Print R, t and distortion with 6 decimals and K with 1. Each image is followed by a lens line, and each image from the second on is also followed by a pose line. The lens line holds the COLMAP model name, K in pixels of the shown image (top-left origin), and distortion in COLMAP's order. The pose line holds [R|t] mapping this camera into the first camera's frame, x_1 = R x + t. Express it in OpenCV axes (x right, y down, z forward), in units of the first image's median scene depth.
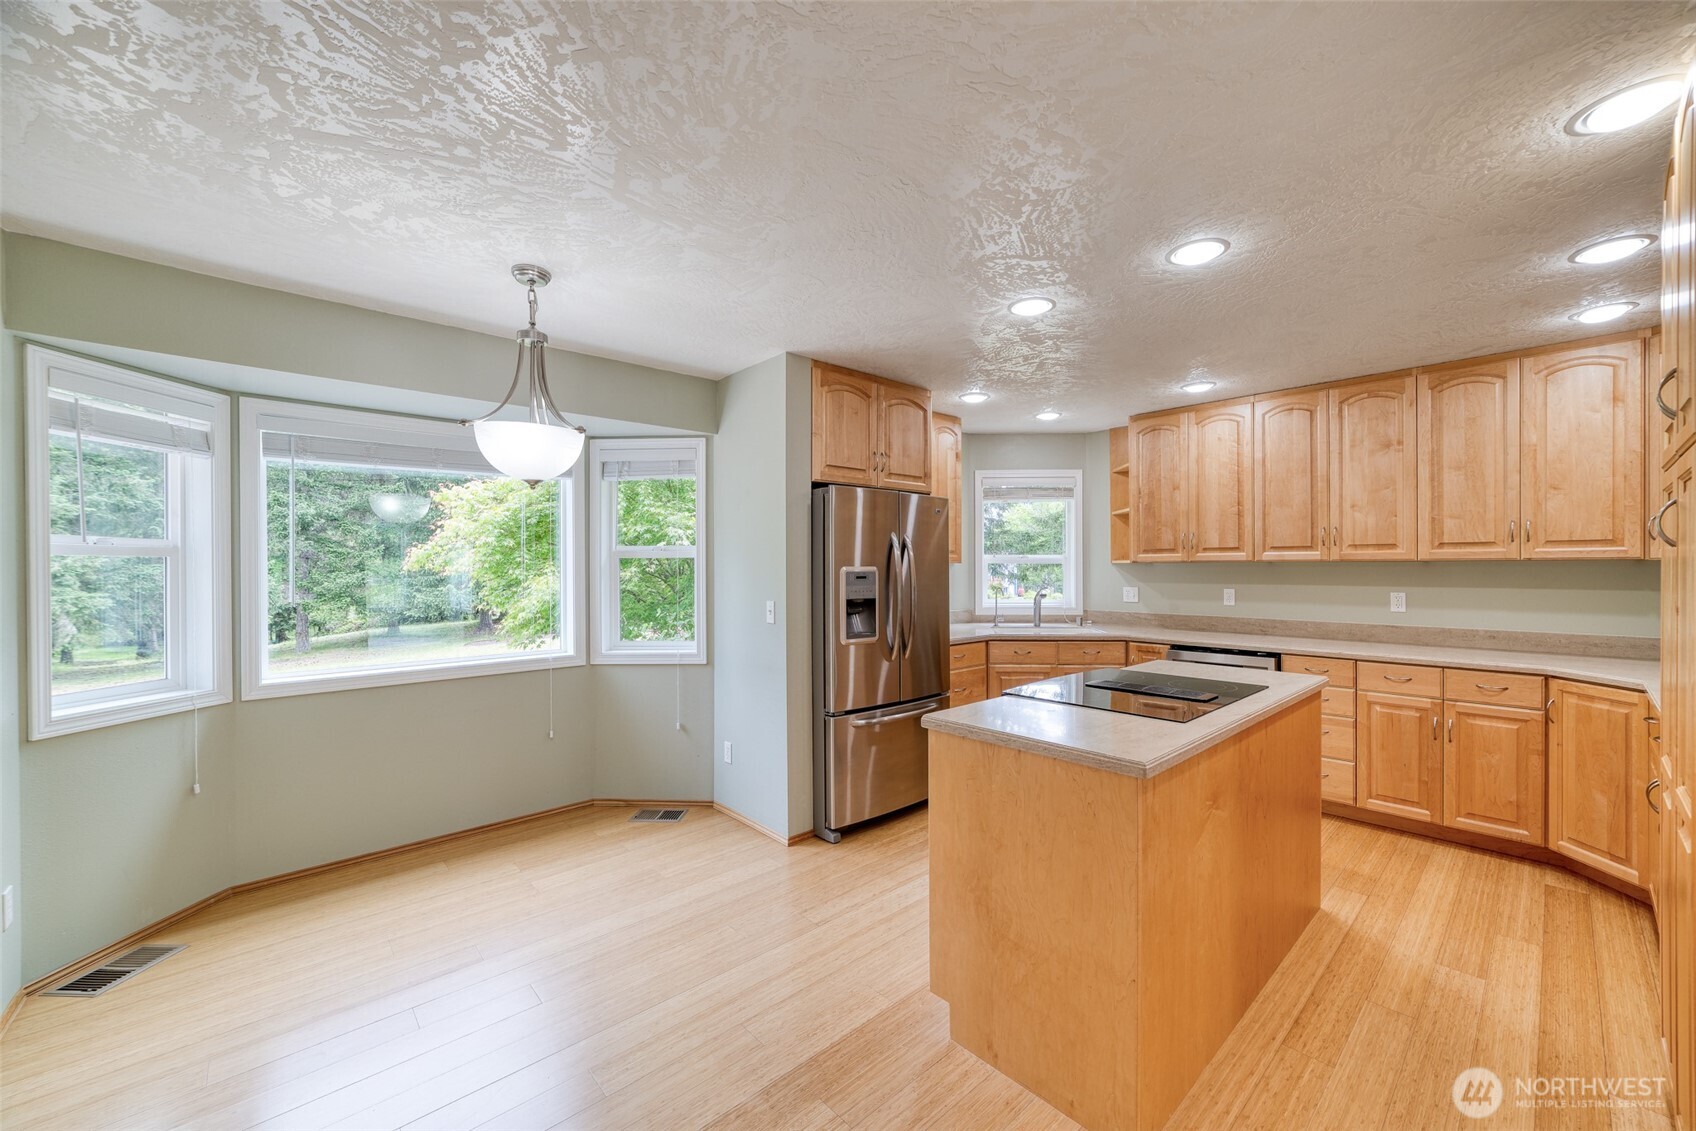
lens RADIAL K [[662.7, 0, 865.3], [0, 662.7, 564.4], [0, 0, 1]] dist [-0.007832, 0.000906]
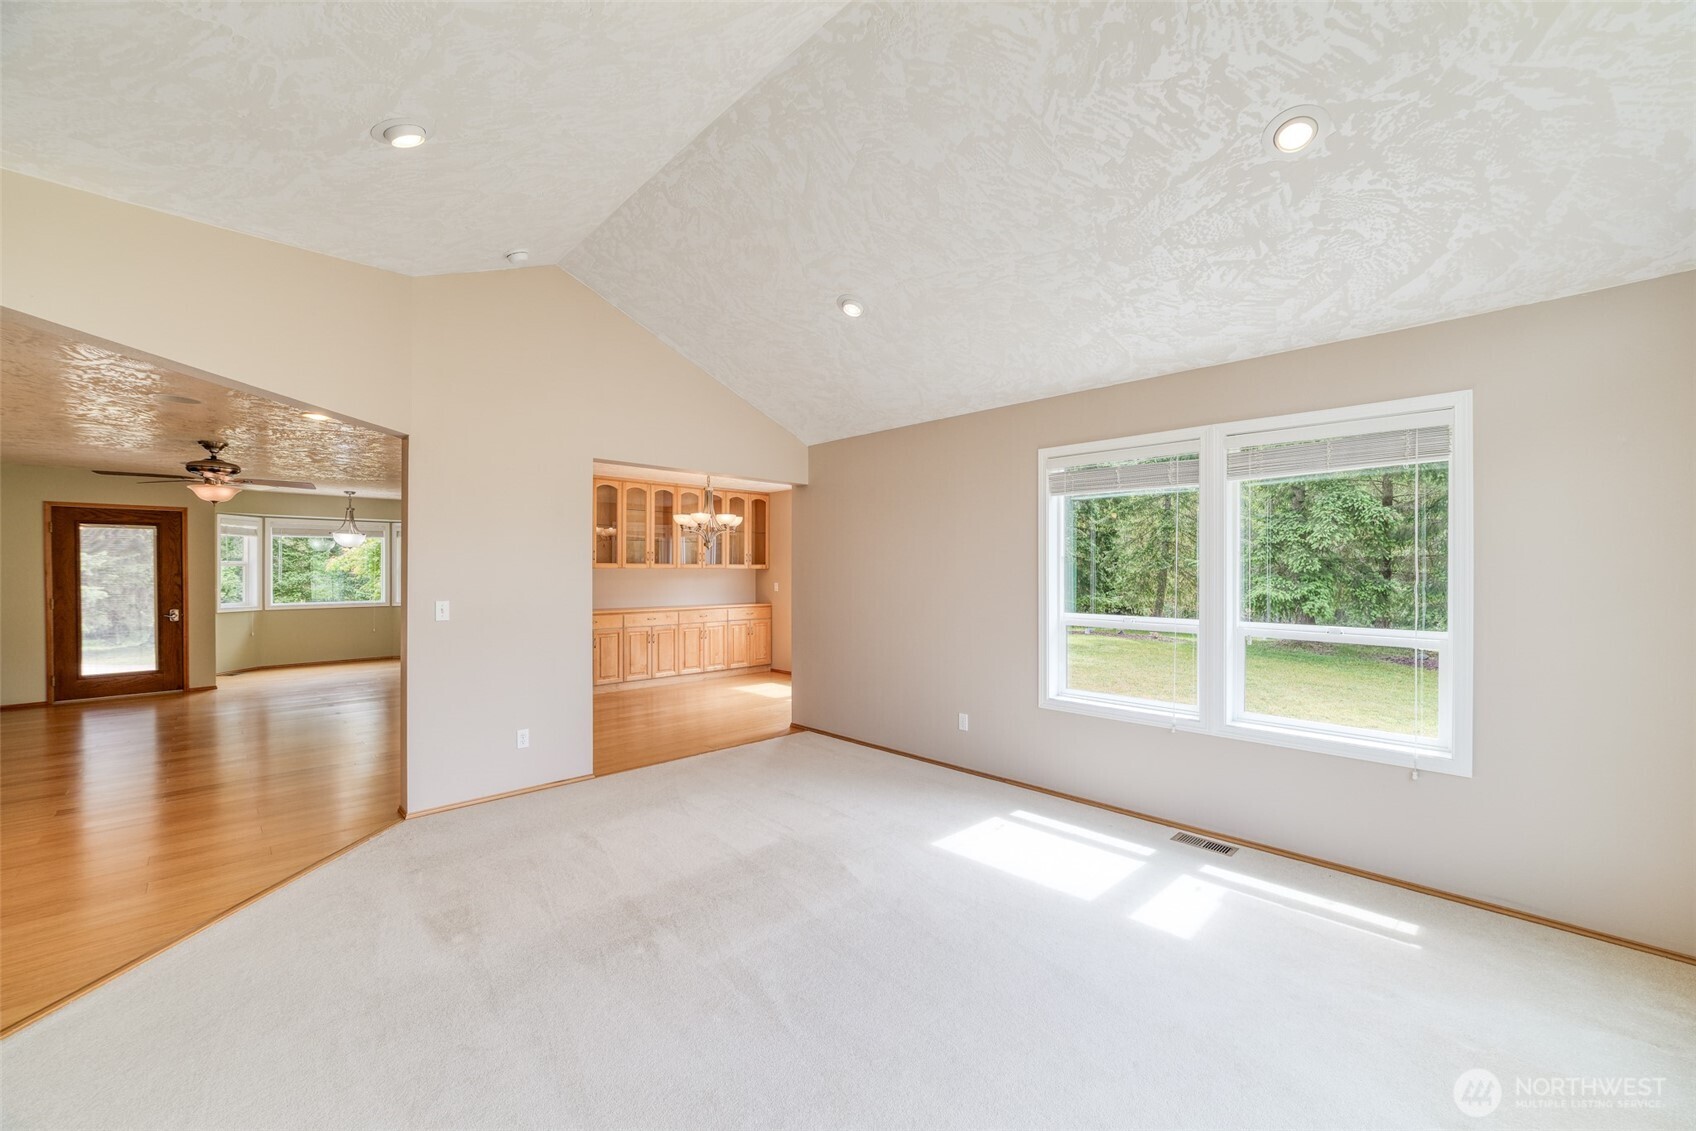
lens RADIAL K [[662.7, 0, 854.3], [0, 662.7, 577.4], [0, 0, 1]] dist [-0.007832, 0.000906]
pose [[0.999338, 0.010099, 0.034964, 1.116274], [-0.010498, 0.999882, 0.011228, -0.014828], [-0.034846, -0.011588, 0.999326, -1.423190]]
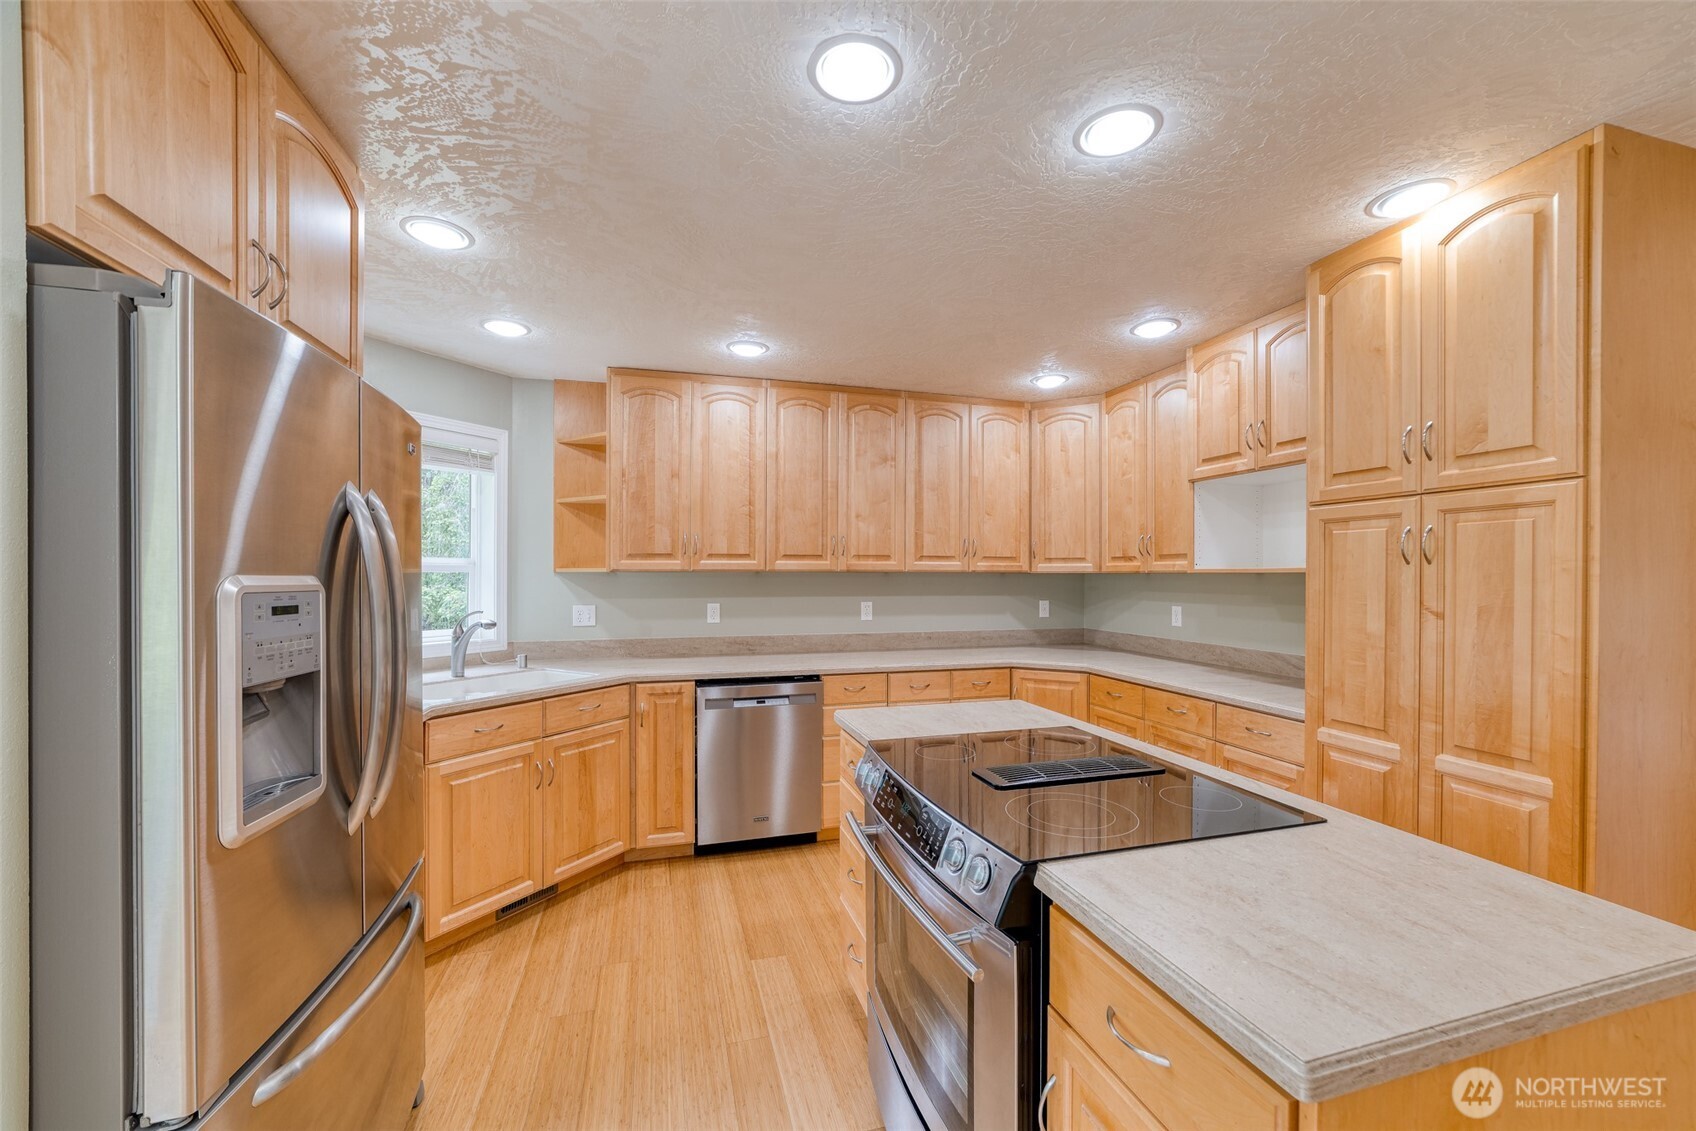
lens RADIAL K [[662.7, 0, 850.2], [0, 662.7, 573.9], [0, 0, 1]] dist [-0.007832, 0.000906]
pose [[0.453781, 0.006139, 0.891092, -0.150975], [-0.004517, 0.999979, -0.004589, 0.002803], [-0.891102, -0.001943, 0.453799, 0.566428]]
